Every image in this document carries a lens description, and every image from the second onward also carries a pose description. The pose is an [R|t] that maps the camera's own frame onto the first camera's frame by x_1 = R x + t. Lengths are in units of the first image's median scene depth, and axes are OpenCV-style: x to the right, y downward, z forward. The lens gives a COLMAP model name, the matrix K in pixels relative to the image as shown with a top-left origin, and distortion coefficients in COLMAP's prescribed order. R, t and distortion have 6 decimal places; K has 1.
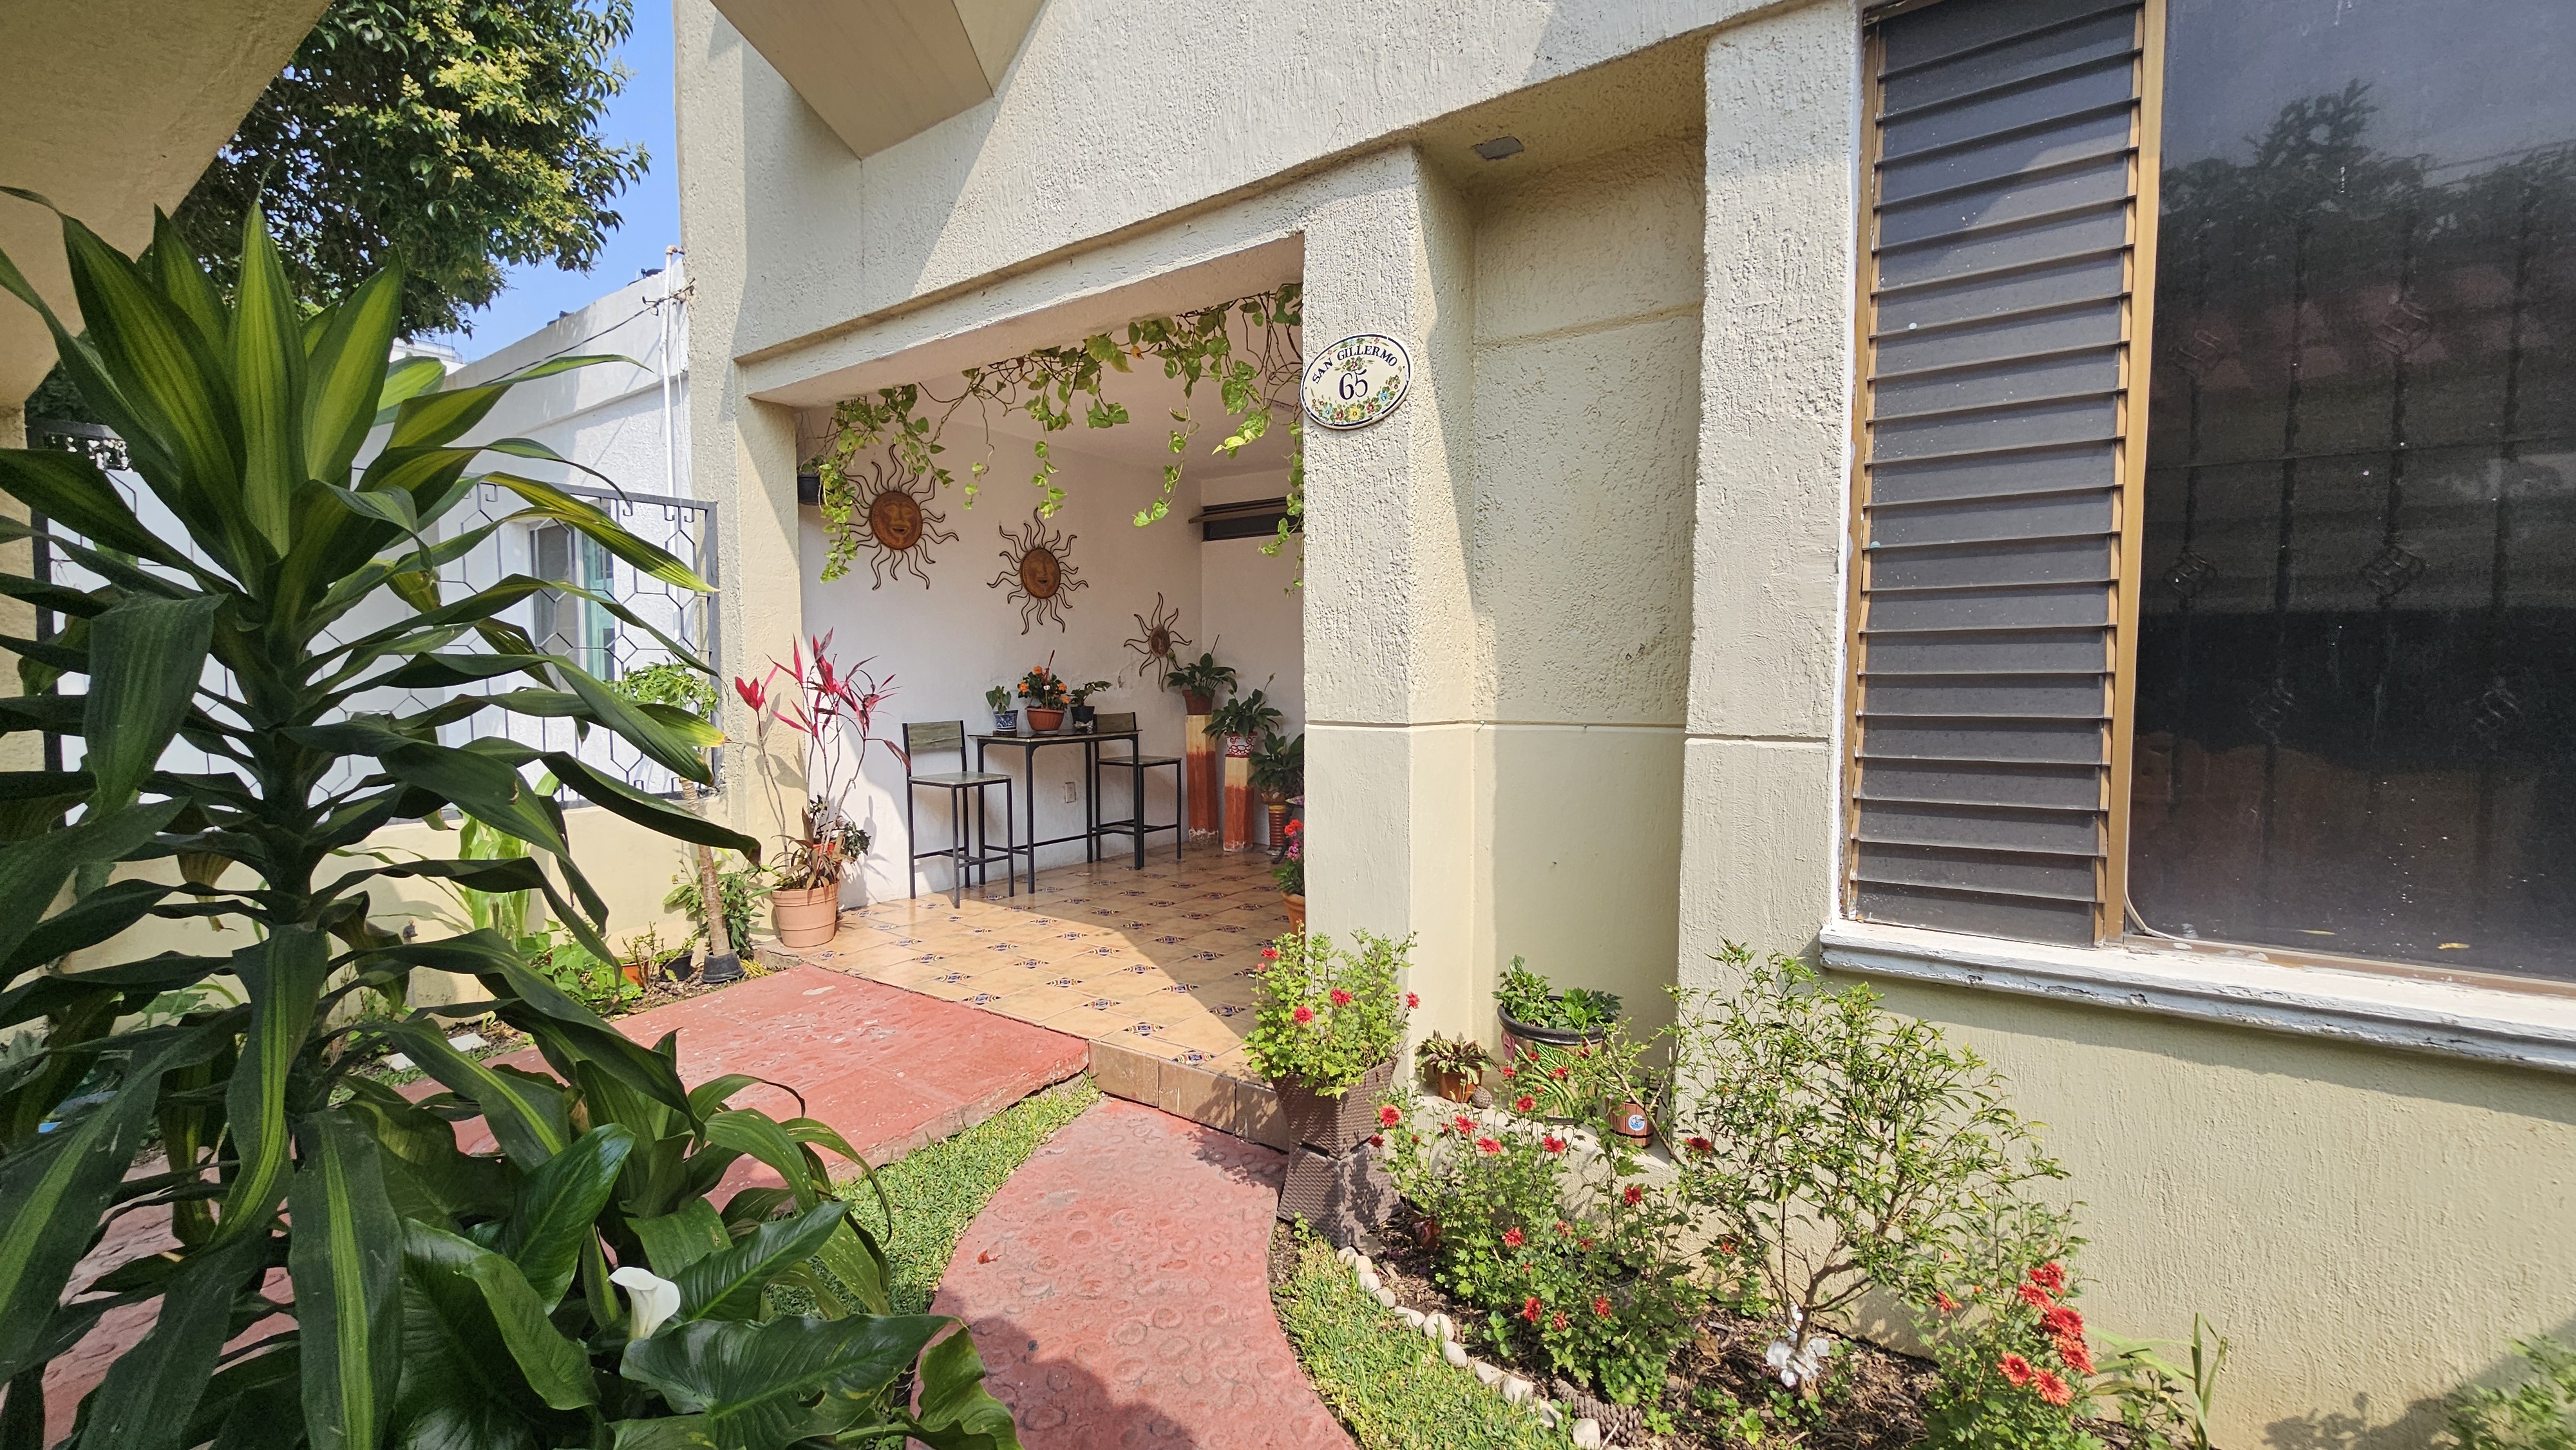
lens RADIAL K [[1057.2, 0, 1290.3], [0, 1057.2, 729.9], [0, 0, 1]] dist [-0.002019, -0.000688]
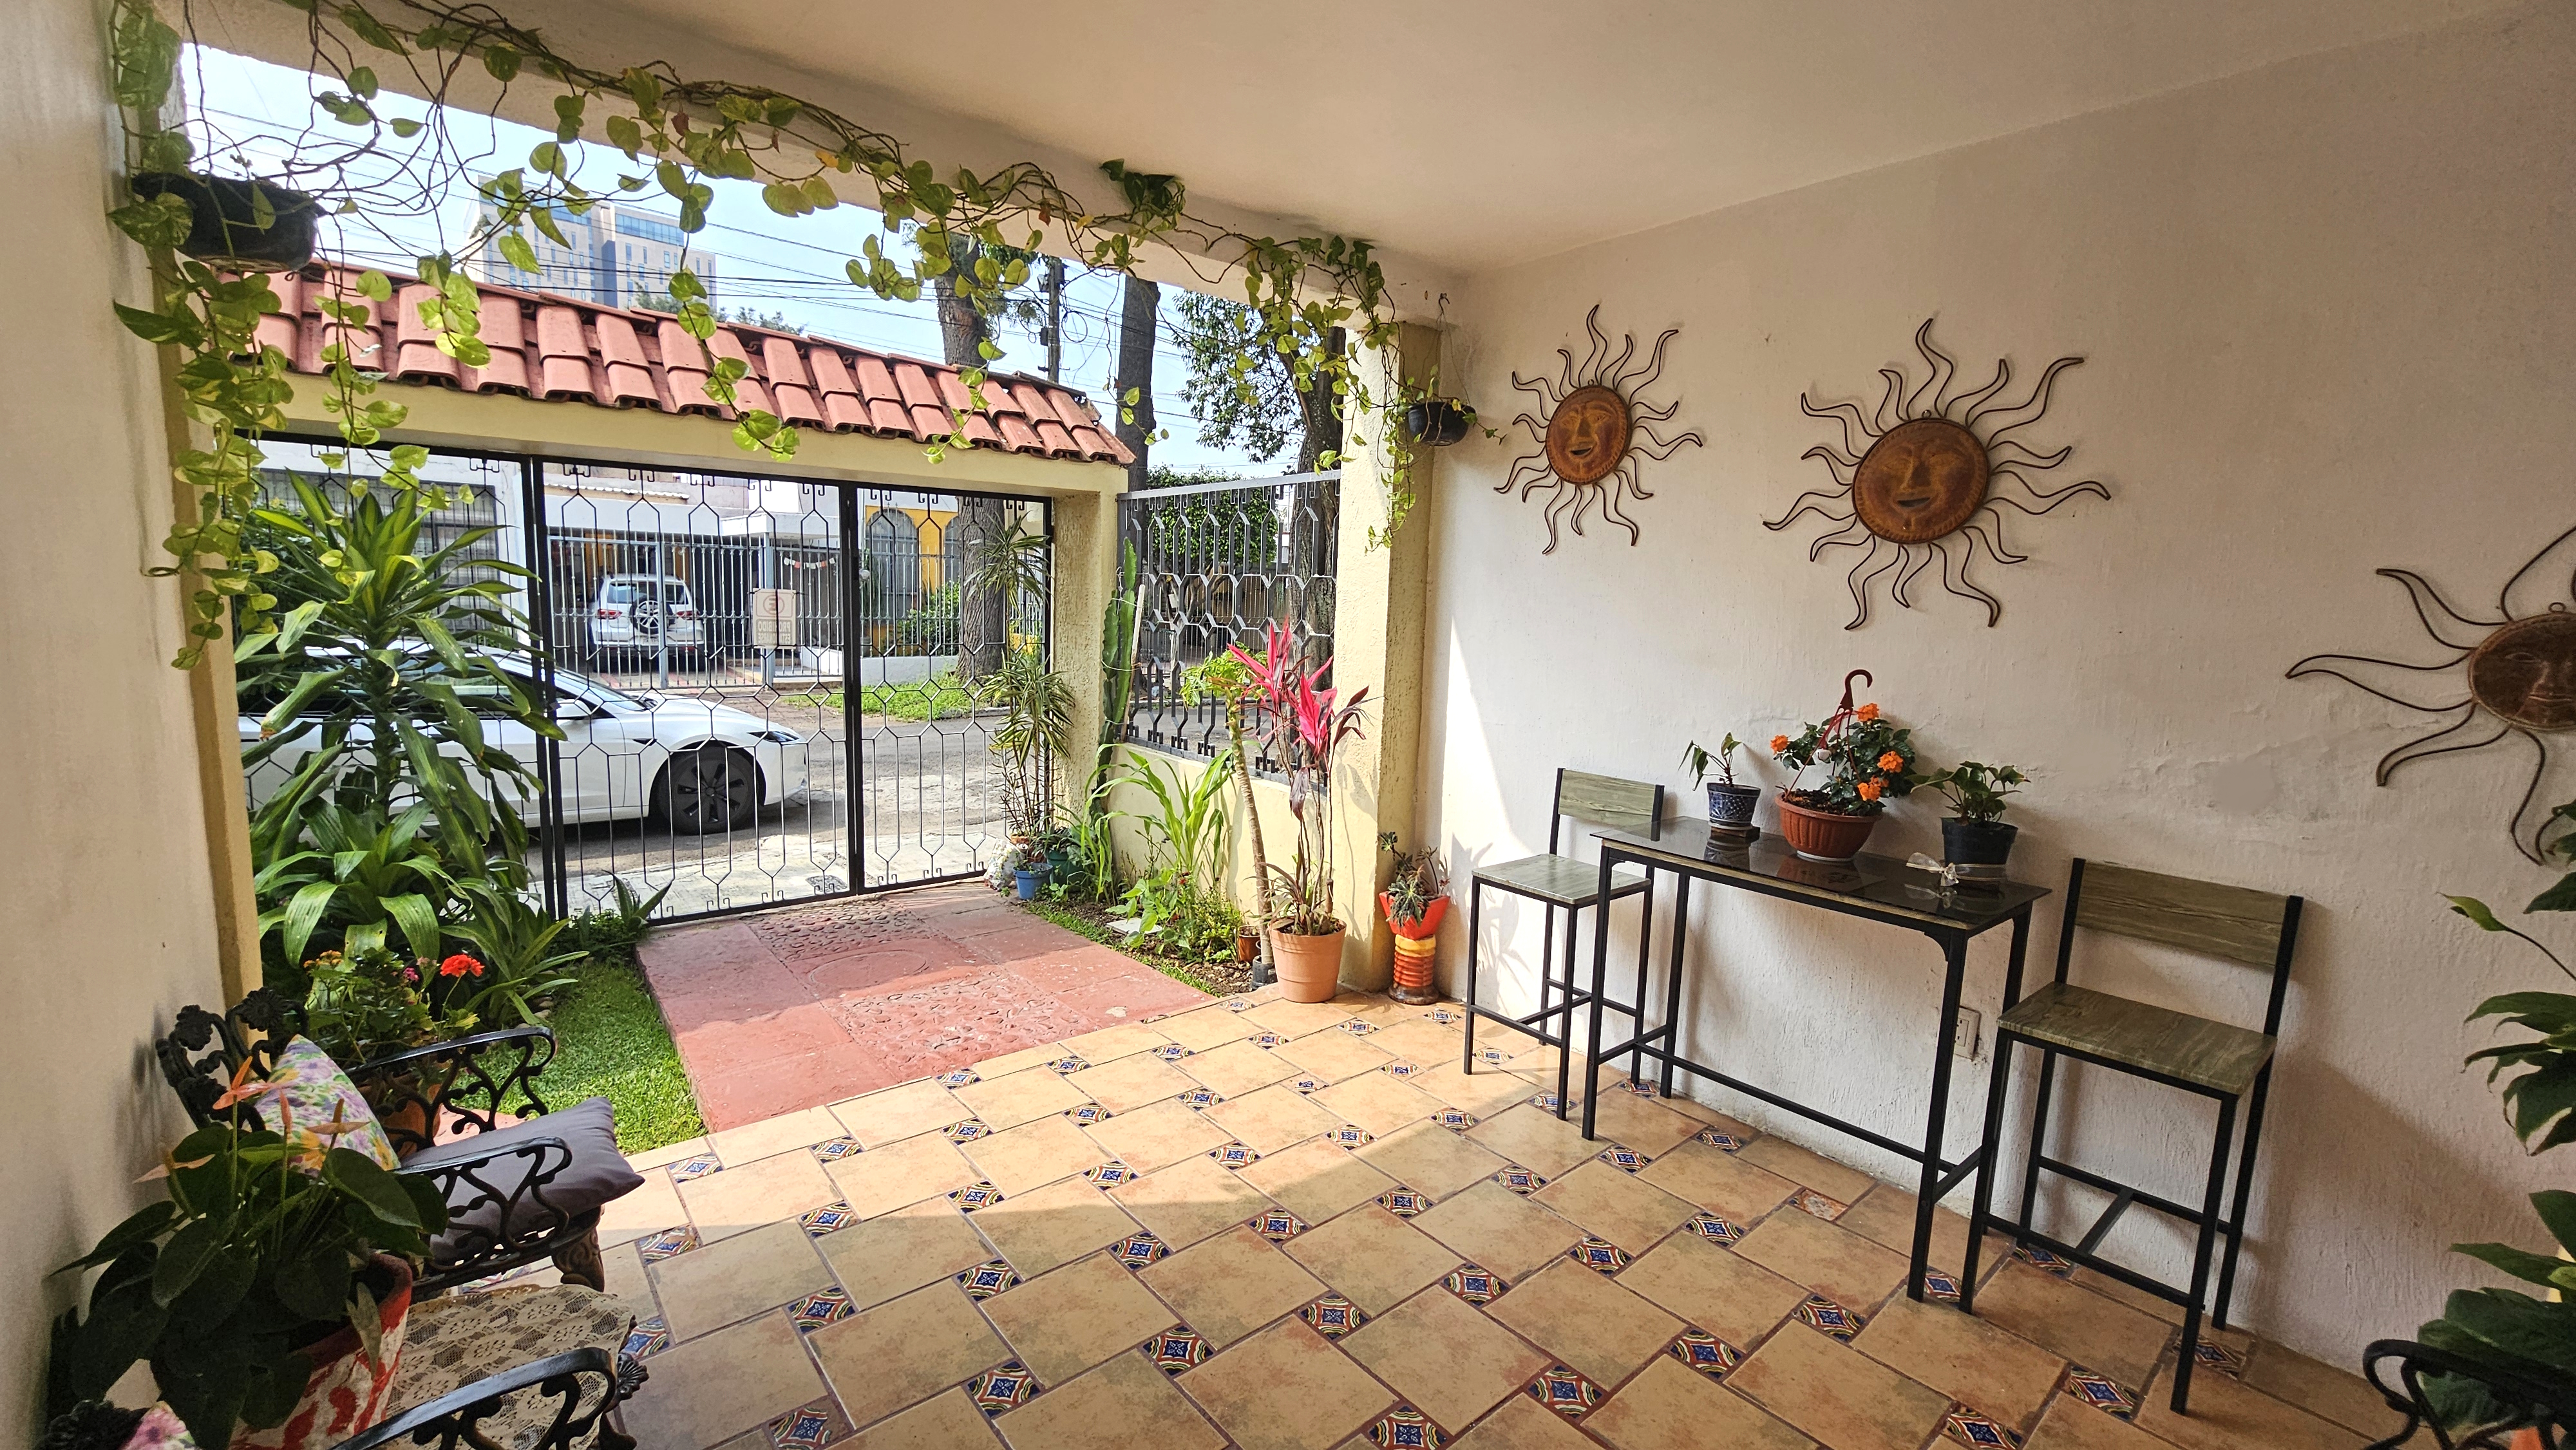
lens RADIAL K [[1057.2, 0, 1278.7], [0, 1057.2, 734.8], [0, 0, 1]] dist [-0.002019, -0.000688]
pose [[-0.269887, 0.120173, -0.955364, 0.247798], [-0.082578, 0.985637, 0.147309, -0.095119], [0.959345, 0.118648, -0.256087, 0.917288]]
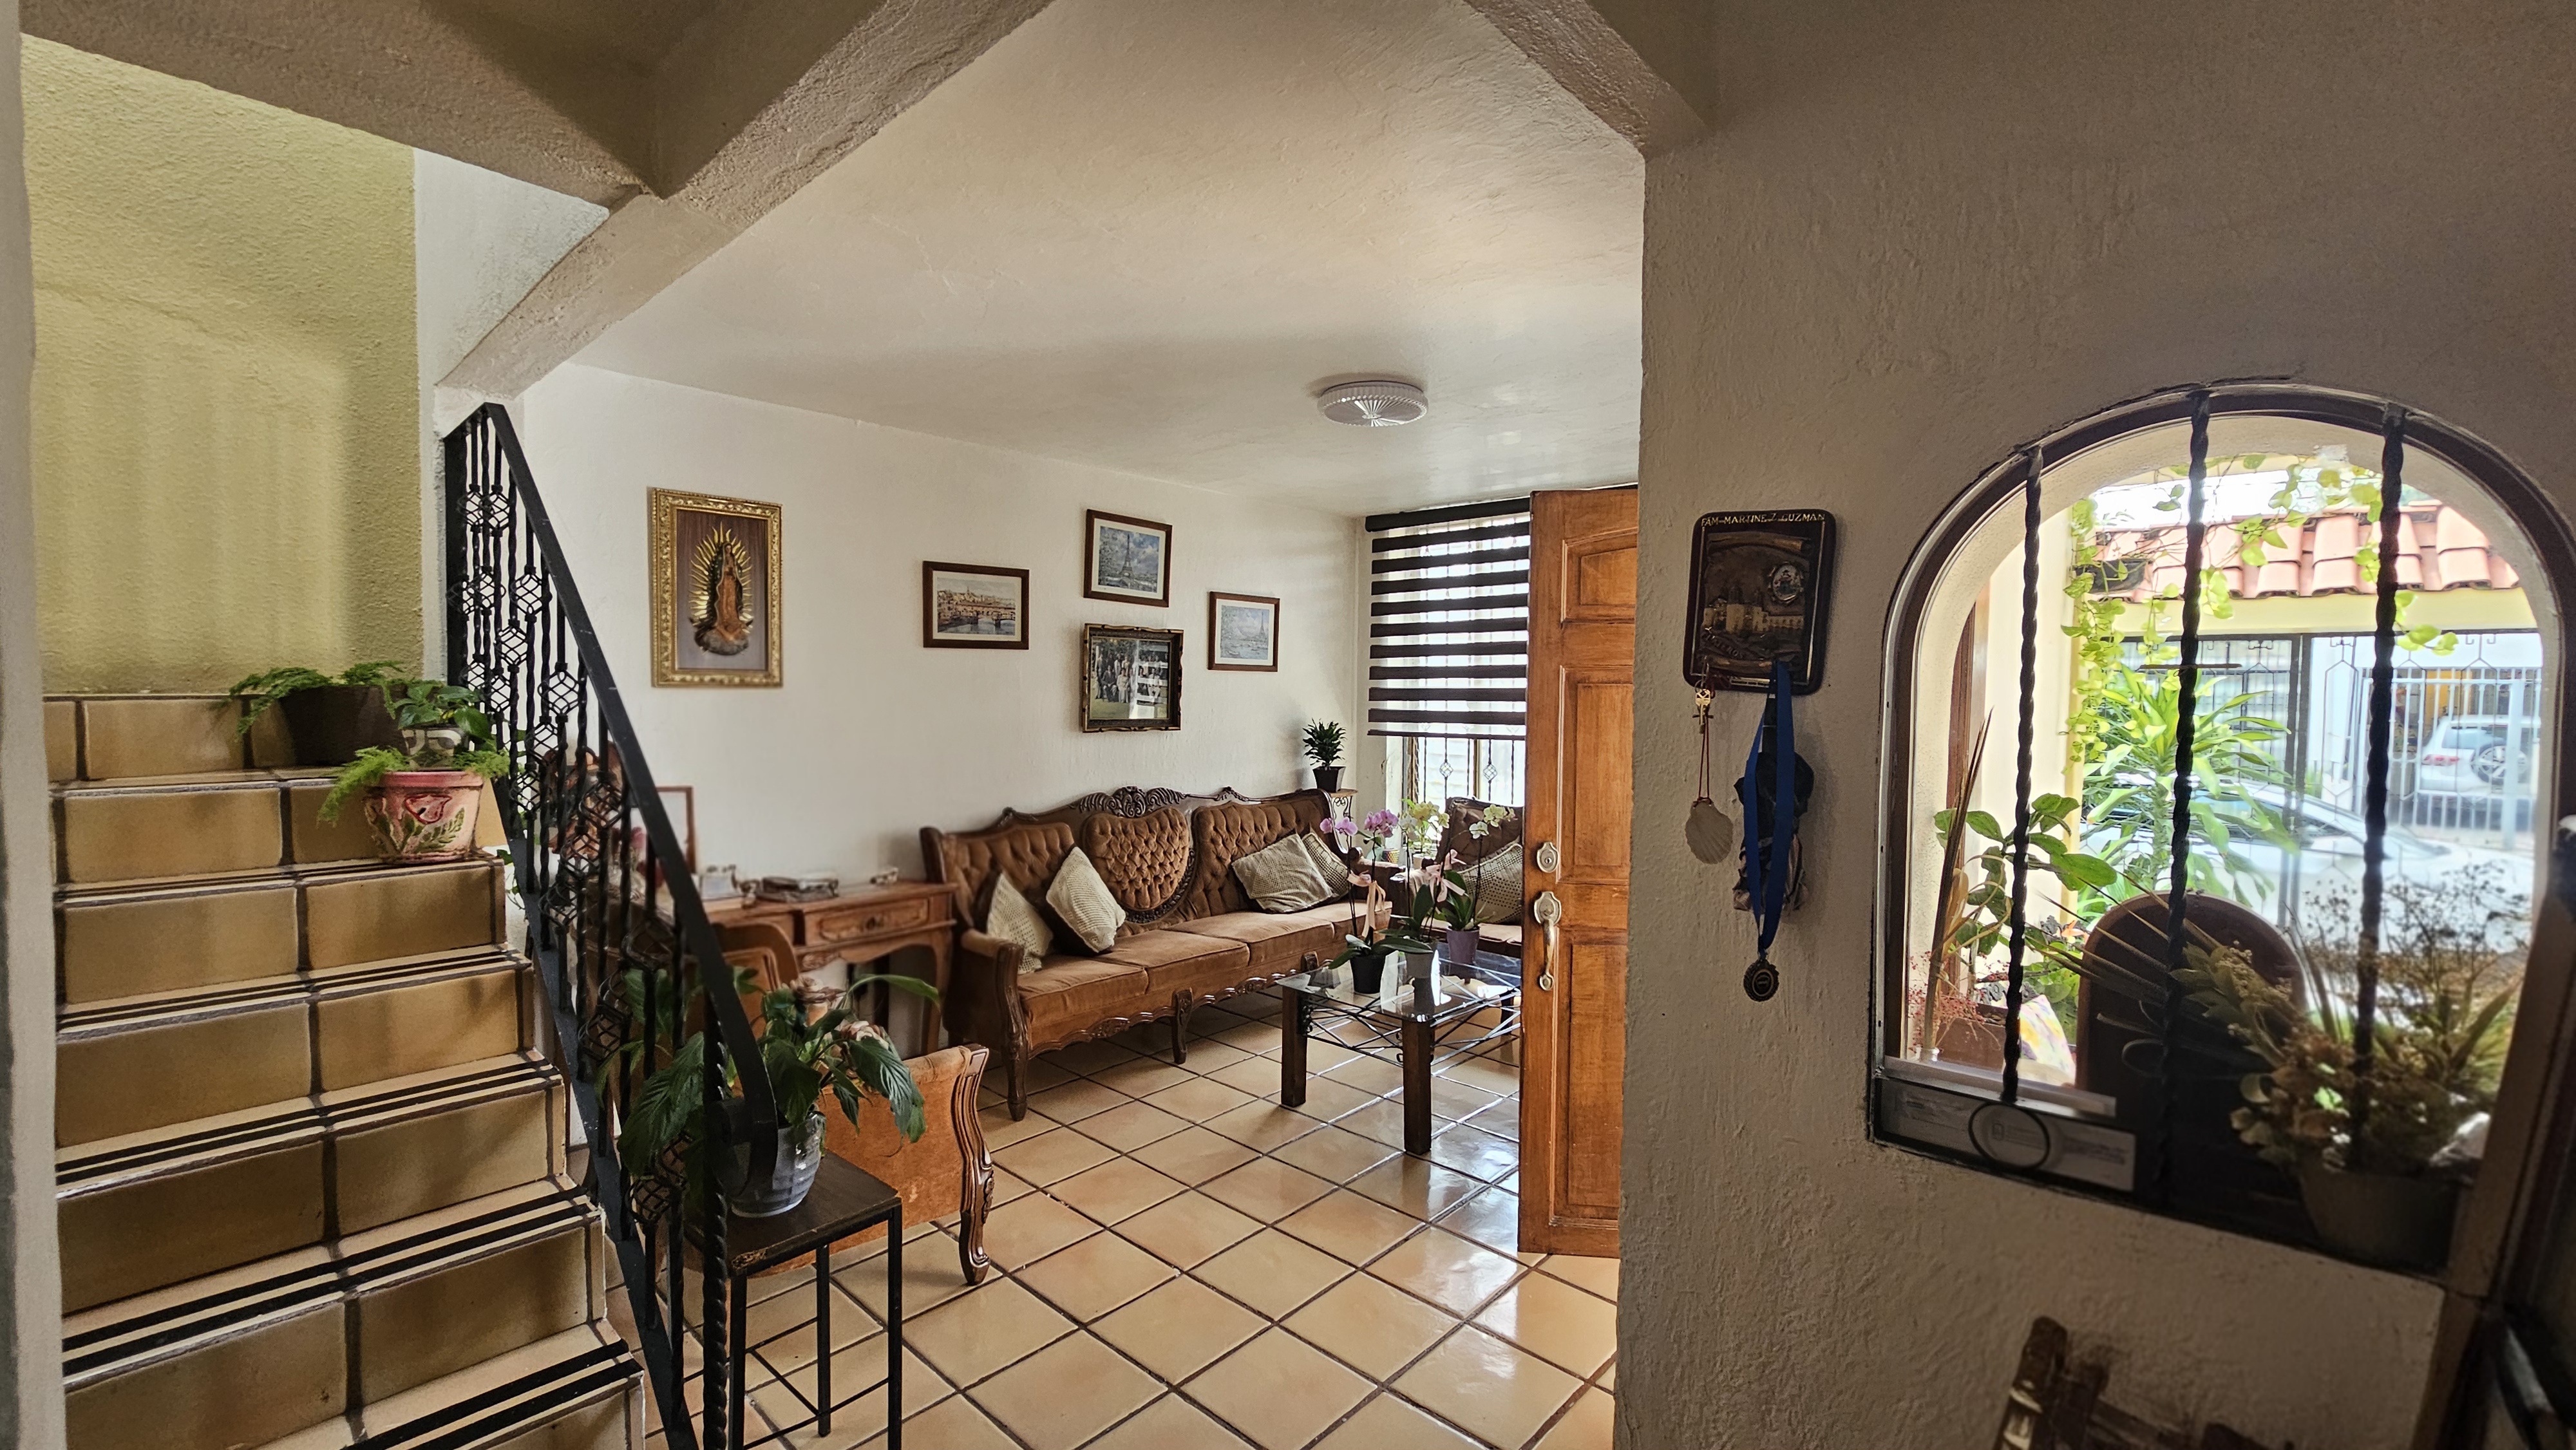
lens RADIAL K [[1057.2, 0, 1279.6], [0, 1057.2, 733.6], [0, 0, 1]] dist [-0.002019, -0.000688]
pose [[-0.993004, -0.013676, 0.117285, 0.416705], [-0.003273, 0.996077, 0.088430, -0.121554], [-0.118035, 0.087428, -0.989153, 1.189568]]
